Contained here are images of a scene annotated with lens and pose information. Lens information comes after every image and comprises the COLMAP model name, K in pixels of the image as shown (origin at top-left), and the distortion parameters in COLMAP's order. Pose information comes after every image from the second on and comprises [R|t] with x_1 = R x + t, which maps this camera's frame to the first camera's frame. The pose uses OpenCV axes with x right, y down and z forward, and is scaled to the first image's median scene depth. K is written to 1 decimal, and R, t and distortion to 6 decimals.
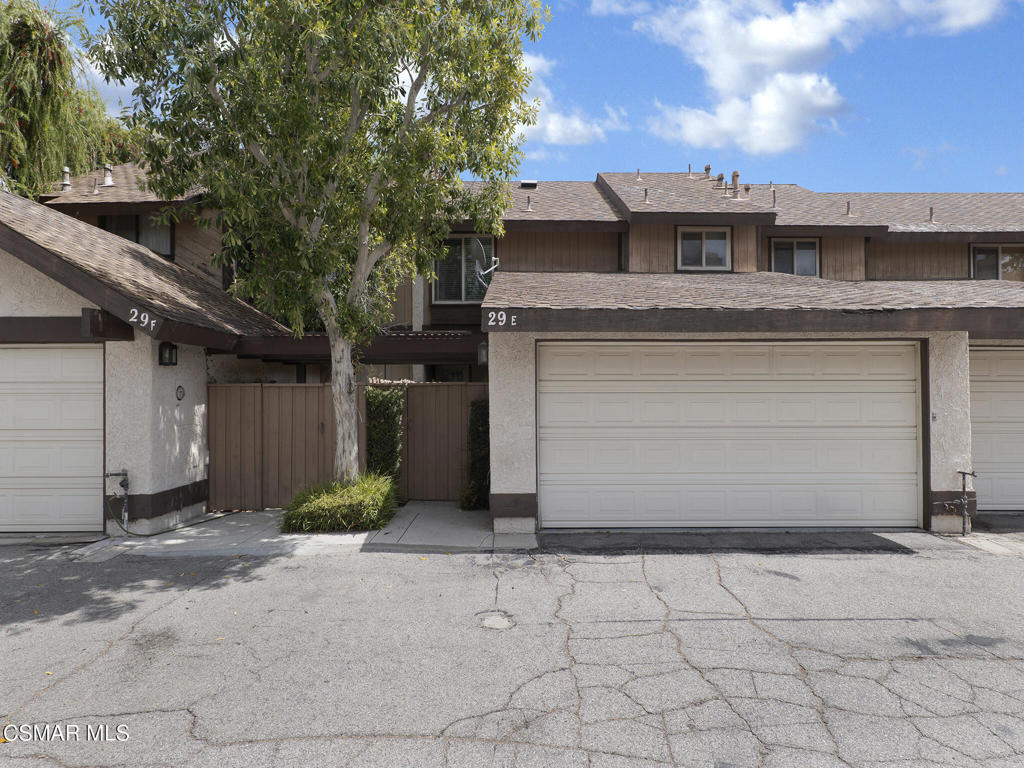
lens RADIAL K [[545.7, 0, 512.0], [0, 545.7, 384.0], [0, 0, 1]] dist [0.001121, 0.001240]
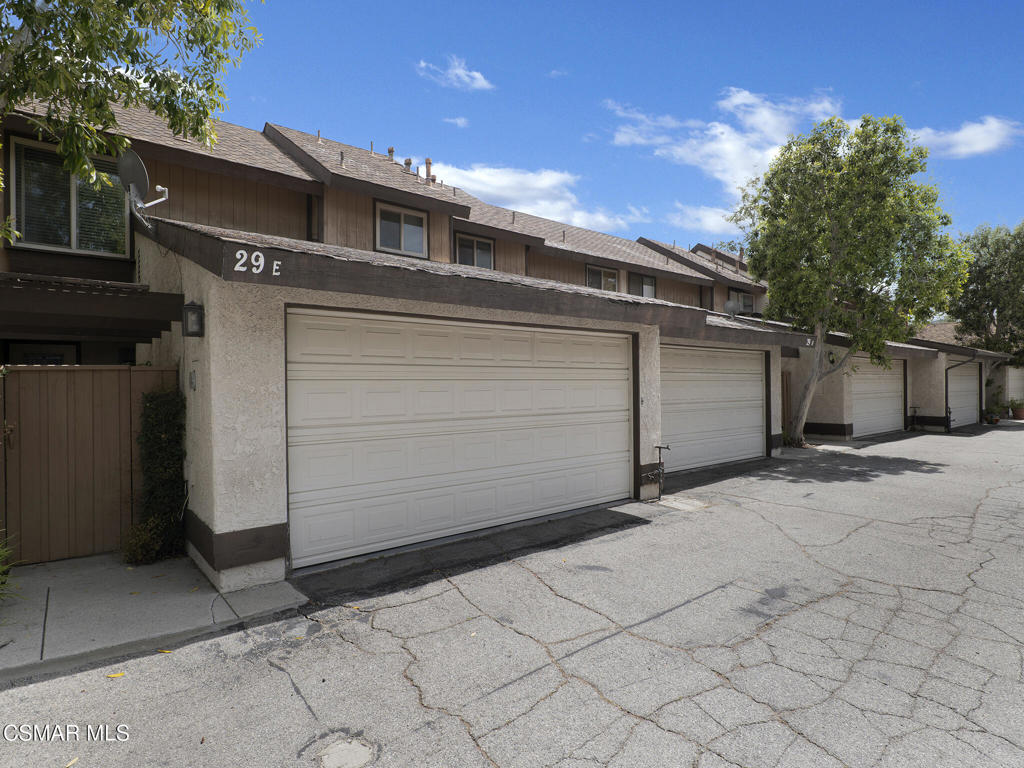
lens RADIAL K [[545.7, 0, 512.0], [0, 545.7, 384.0], [0, 0, 1]] dist [0.001121, 0.001240]
pose [[0.784837, -0.004083, 0.619688, -0.182391], [-0.000772, 0.999971, 0.007565, 0.018426], [-0.619701, -0.006416, 0.784812, 0.302740]]
